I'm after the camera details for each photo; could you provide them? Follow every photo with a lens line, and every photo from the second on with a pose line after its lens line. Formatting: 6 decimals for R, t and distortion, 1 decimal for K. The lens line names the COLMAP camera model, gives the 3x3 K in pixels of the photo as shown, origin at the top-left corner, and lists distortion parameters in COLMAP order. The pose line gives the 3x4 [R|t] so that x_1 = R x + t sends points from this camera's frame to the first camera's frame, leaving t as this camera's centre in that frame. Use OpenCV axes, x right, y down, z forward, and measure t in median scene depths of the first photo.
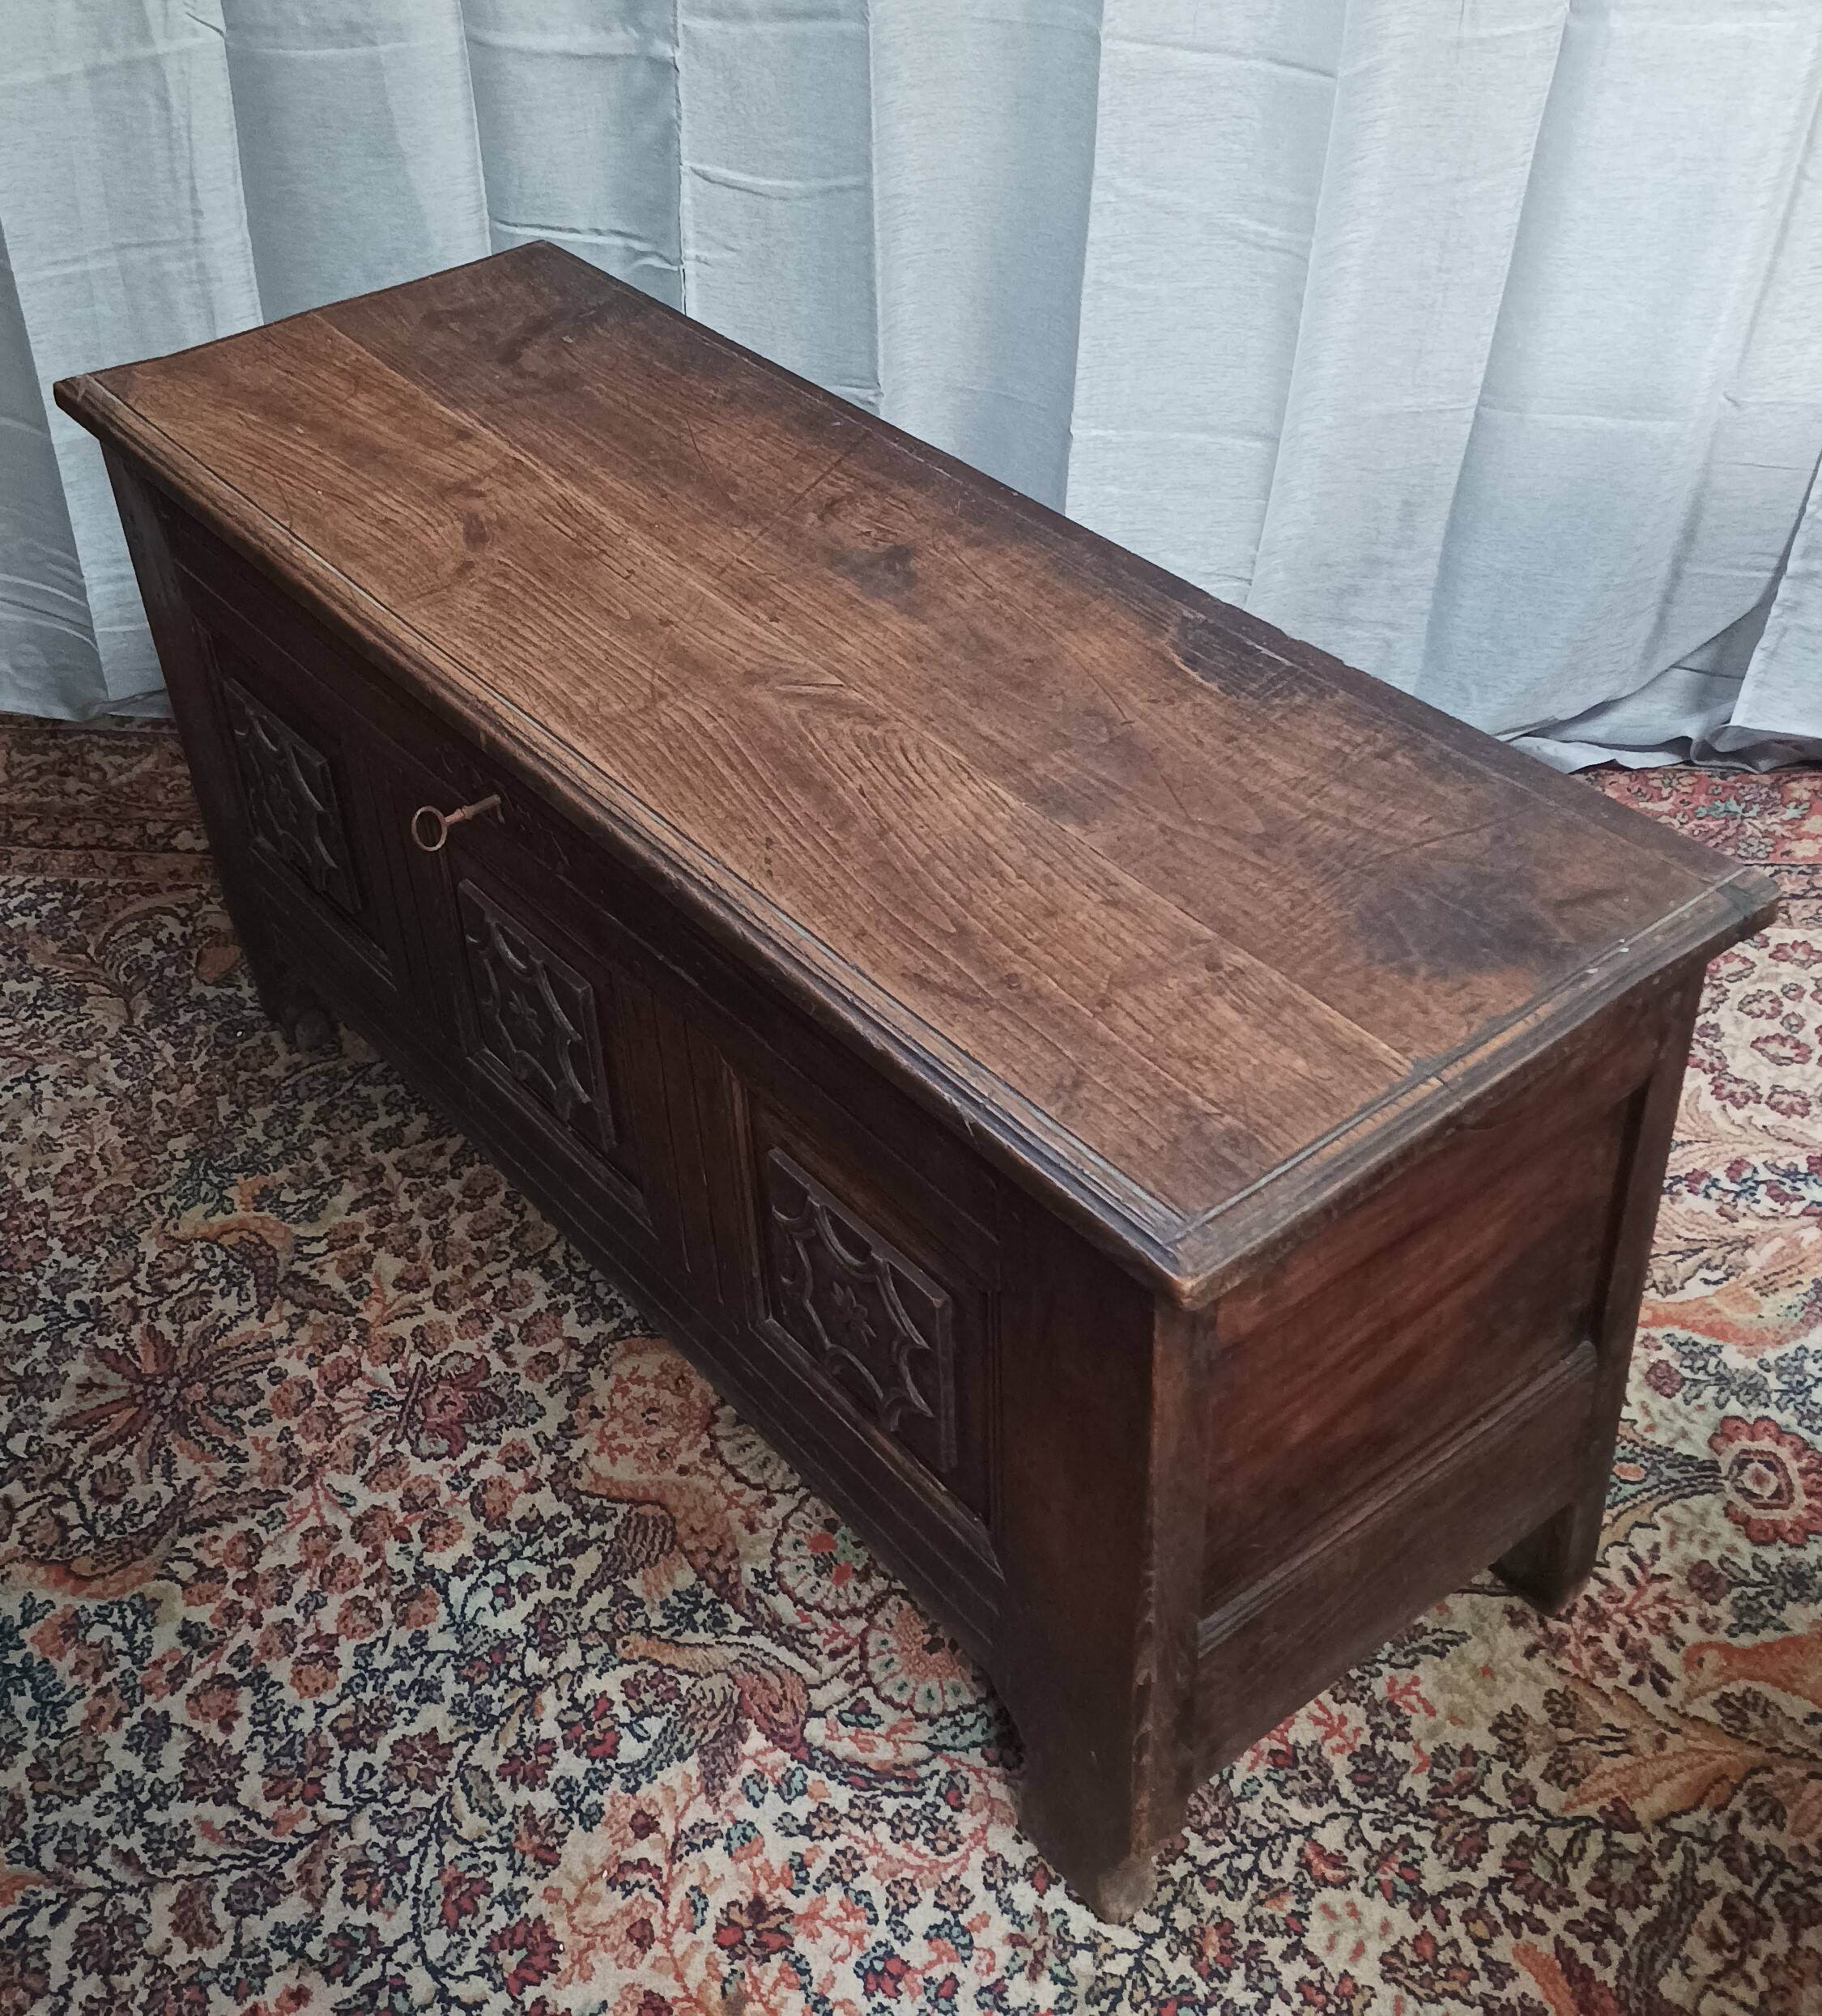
lens RADIAL K [[2403.6, 0, 917.8], [0, 2403.6, 834.9], [0, 0, 1]] dist [0.027559, 0.000000]
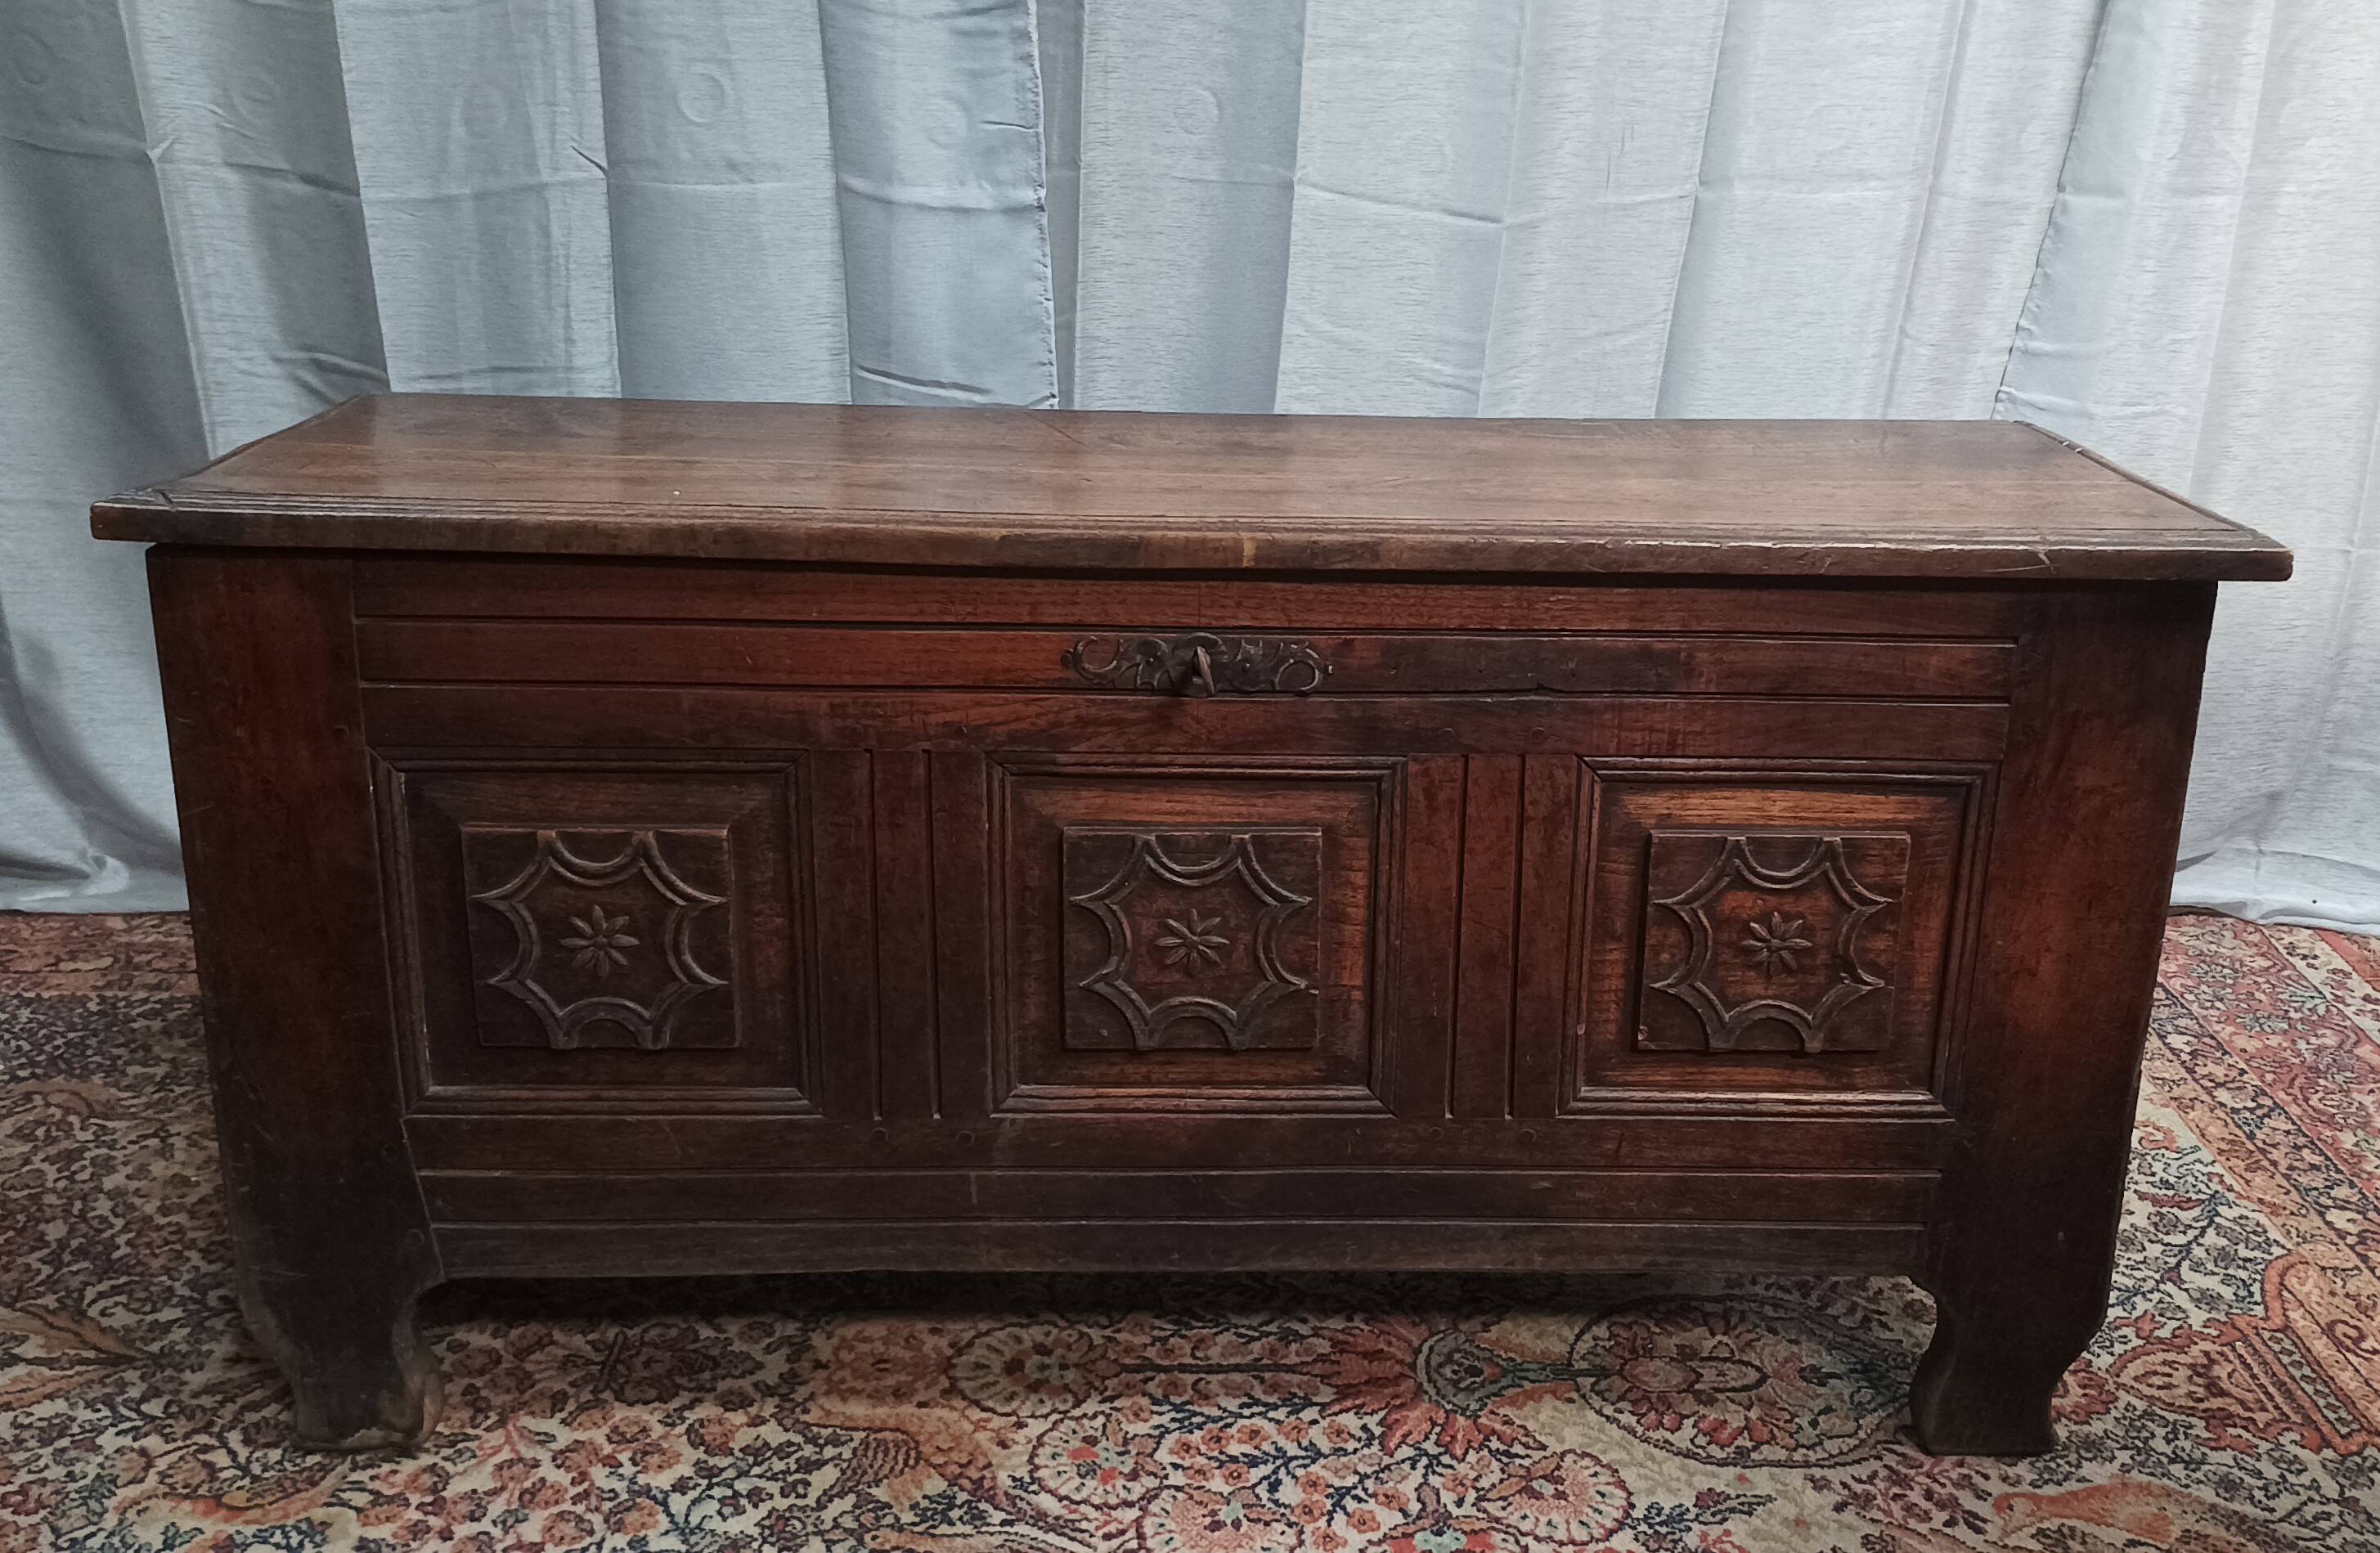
lens RADIAL K [[2420.9, 0, 1261.7], [0, 2420.9, 809.8], [0, 0, 1]] dist [0.019228, 0.000000]
pose [[0.989876, 0.022921, 0.140073, -0.104960], [0.020439, 0.953570, -0.300478, 0.331637], [-0.140456, 0.300299, 0.943447, 0.039509]]
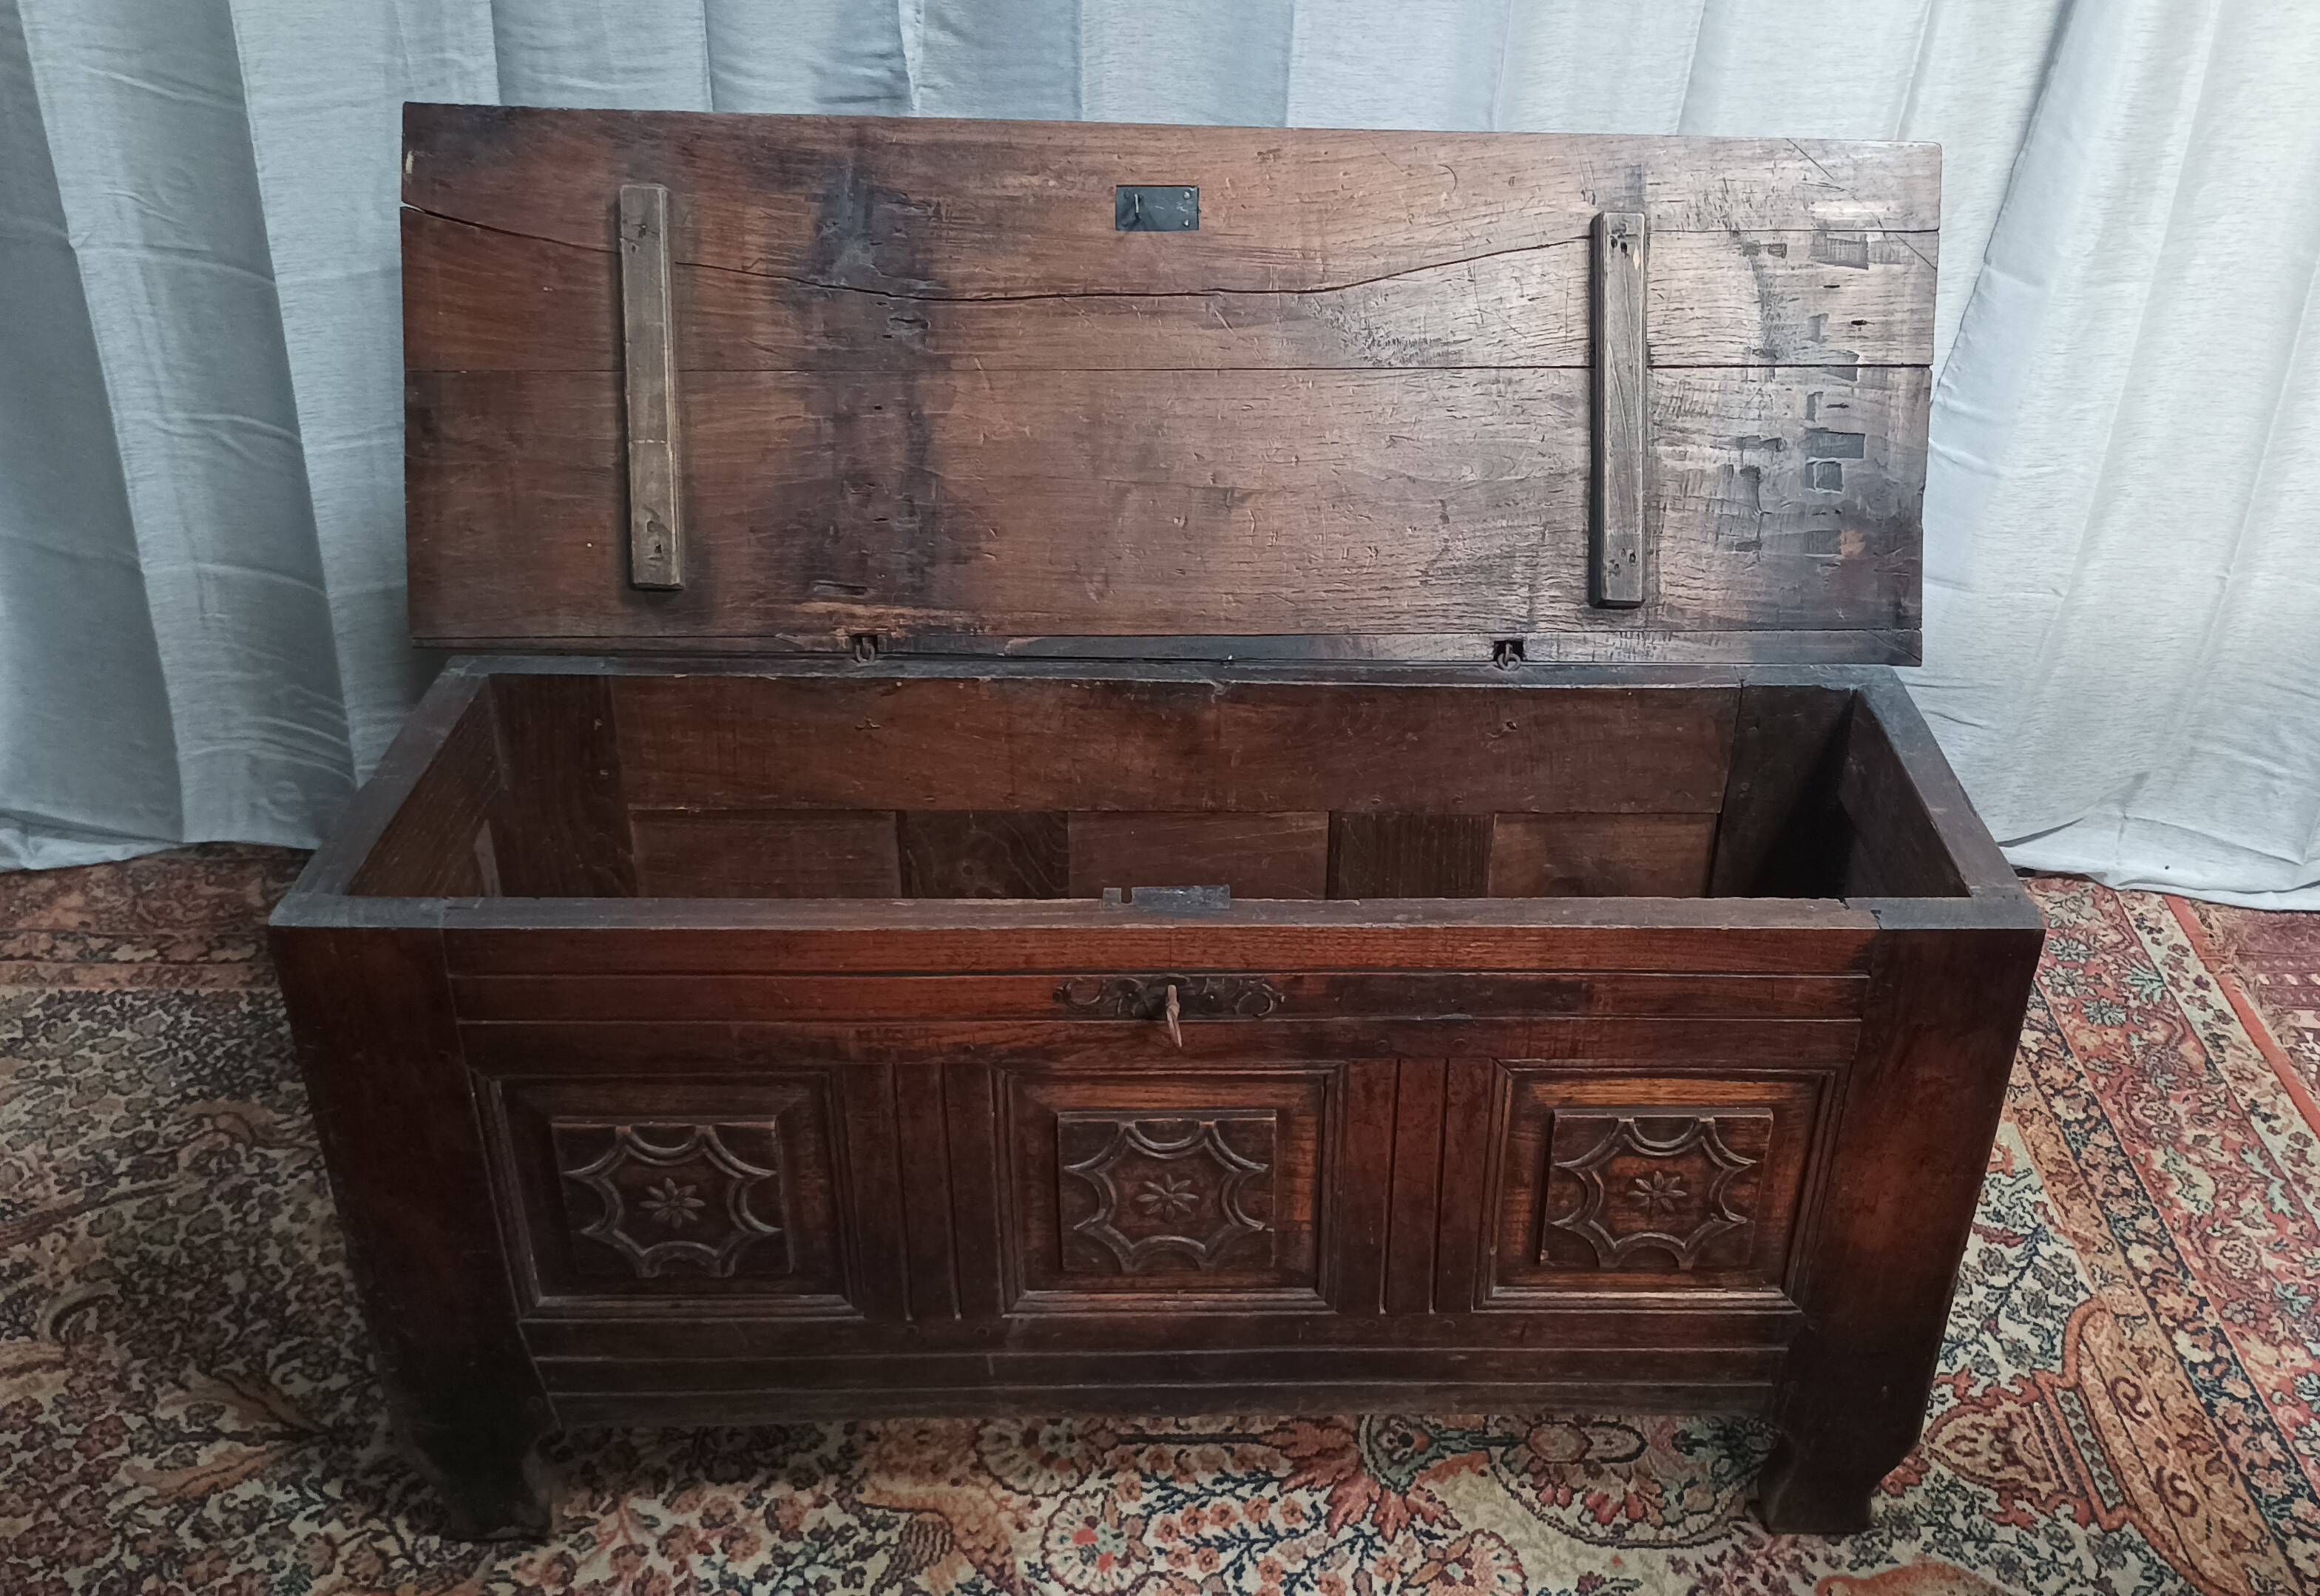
lens RADIAL K [[2194.7, 0, 1274.0], [0, 2194.7, 816.6], [0, 0, 1]] dist [0.014830, 0.000000]
pose [[0.990358, -0.002958, 0.138501, -0.092050], [0.015179, 0.996069, -0.087270, 0.045167], [-0.137699, 0.088531, 0.986510, -0.069246]]
